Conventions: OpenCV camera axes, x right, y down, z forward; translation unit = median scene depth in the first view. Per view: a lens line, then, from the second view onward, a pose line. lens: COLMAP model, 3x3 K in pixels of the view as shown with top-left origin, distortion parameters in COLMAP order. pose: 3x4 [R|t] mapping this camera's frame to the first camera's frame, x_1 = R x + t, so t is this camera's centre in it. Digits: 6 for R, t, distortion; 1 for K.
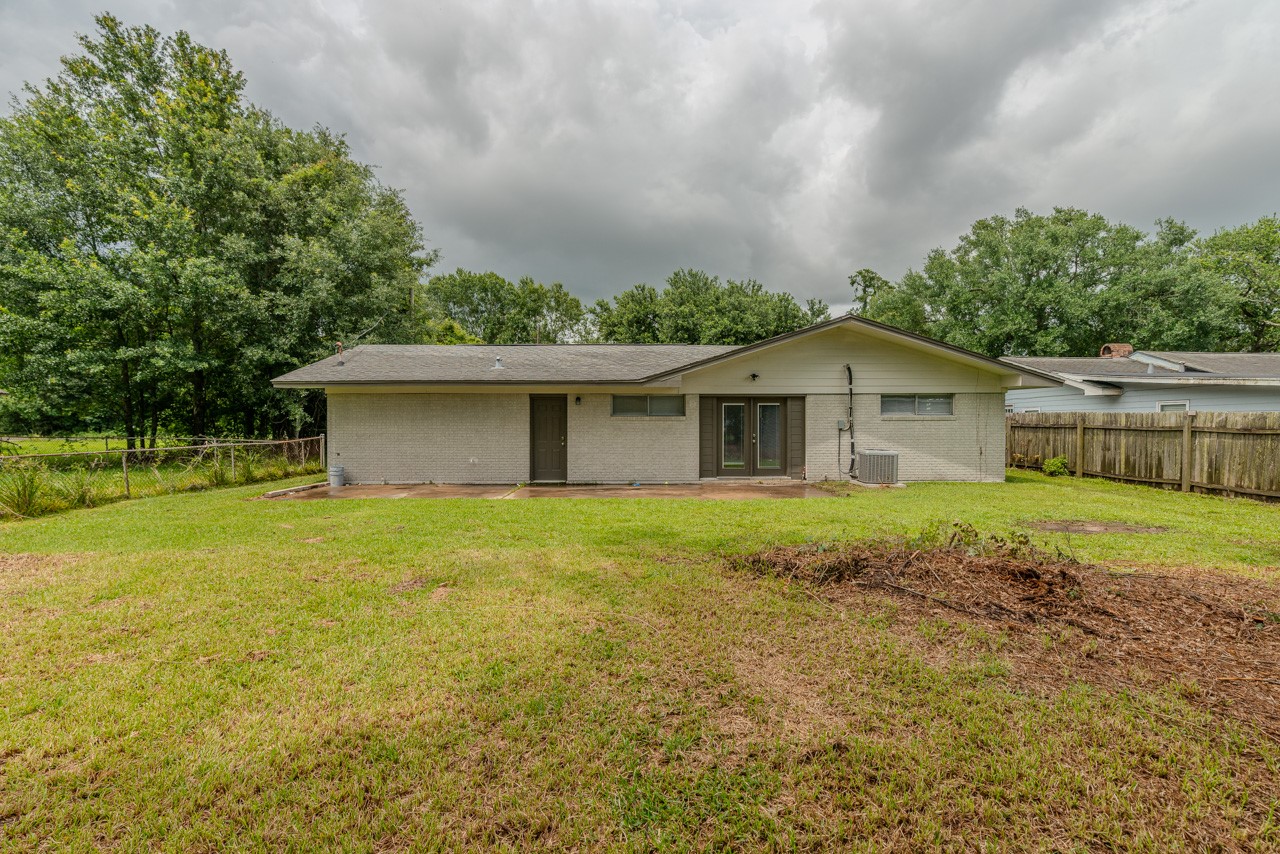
lens RADIAL K [[586.8, 0, 641.3], [0, 586.8, 422.4], [0, 0, 1]] dist [-0.000638, -0.011452]
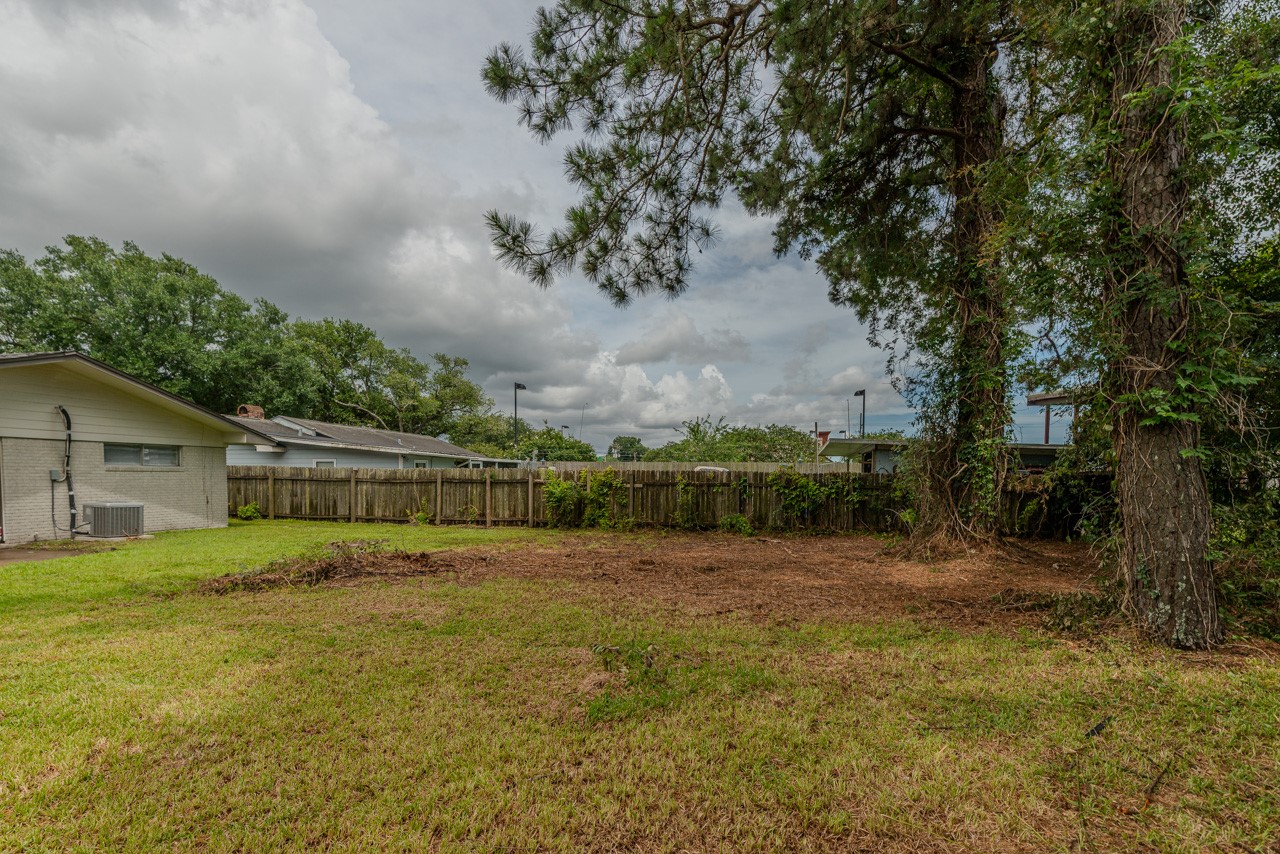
lens RADIAL K [[586.8, 0, 641.3], [0, 586.8, 422.4], [0, 0, 1]] dist [-0.000638, -0.011452]
pose [[0.235579, 0.091689, 0.967520, -0.288452], [-0.006582, 0.995667, -0.092754, 0.000326], [-0.971833, 0.015483, 0.235162, -0.046996]]
